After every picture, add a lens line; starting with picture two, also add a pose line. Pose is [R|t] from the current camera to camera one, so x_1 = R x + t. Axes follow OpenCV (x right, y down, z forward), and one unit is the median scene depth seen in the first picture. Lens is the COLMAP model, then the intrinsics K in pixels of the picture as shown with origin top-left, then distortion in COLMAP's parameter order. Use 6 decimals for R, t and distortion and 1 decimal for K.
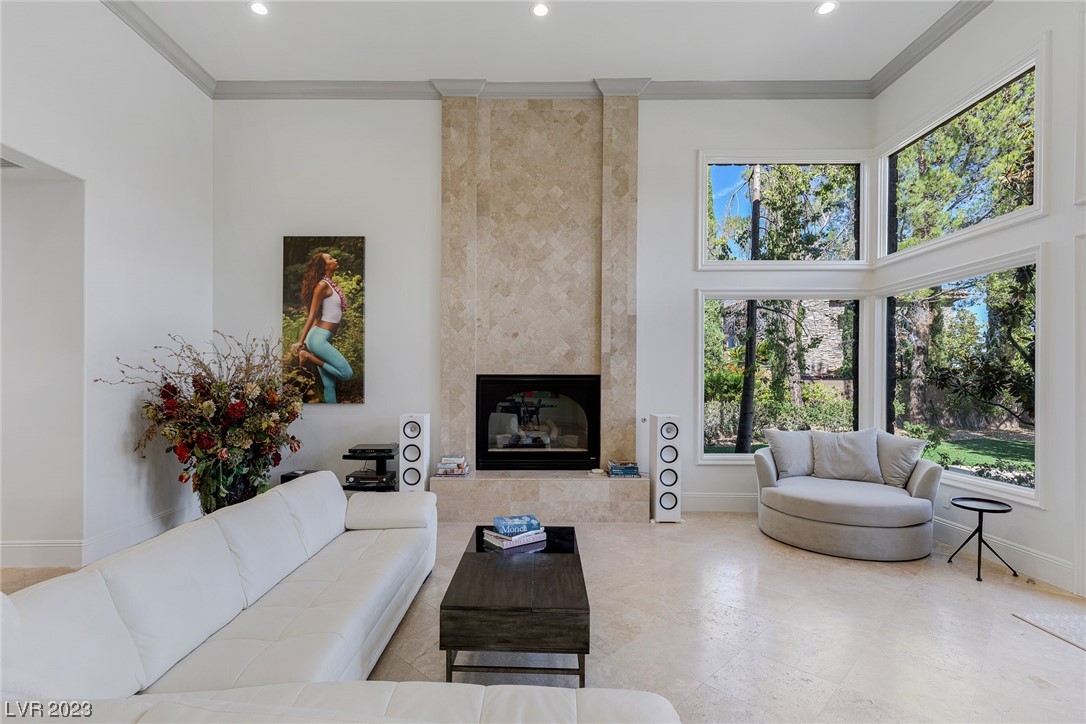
lens RADIAL K [[511.6, 0, 518.5], [0, 511.6, 376.4], [0, 0, 1]] dist [0.009052, -0.000201]
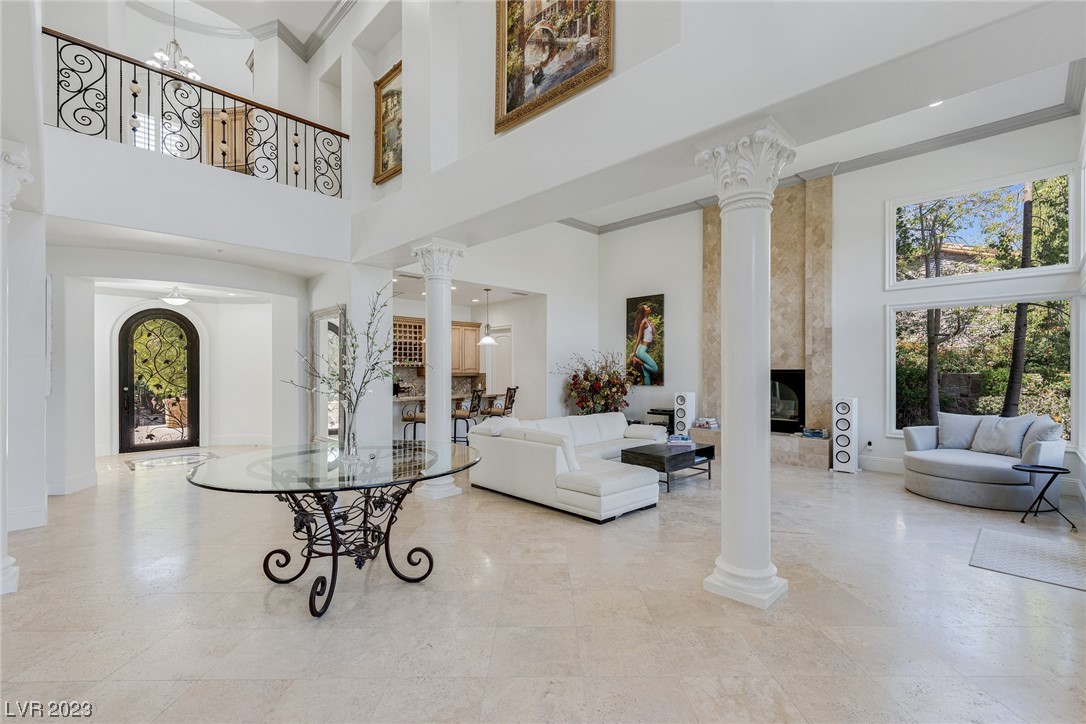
lens RADIAL K [[487.4, 0, 534.4], [0, 487.4, 368.4], [0, 0, 1]] dist [0.002840, 0.001812]
pose [[0.698200, -0.004783, -0.715886, 0.621600], [0.001010, 0.999983, -0.005696, 0.000790], [0.715902, 0.003254, 0.698194, -0.538424]]
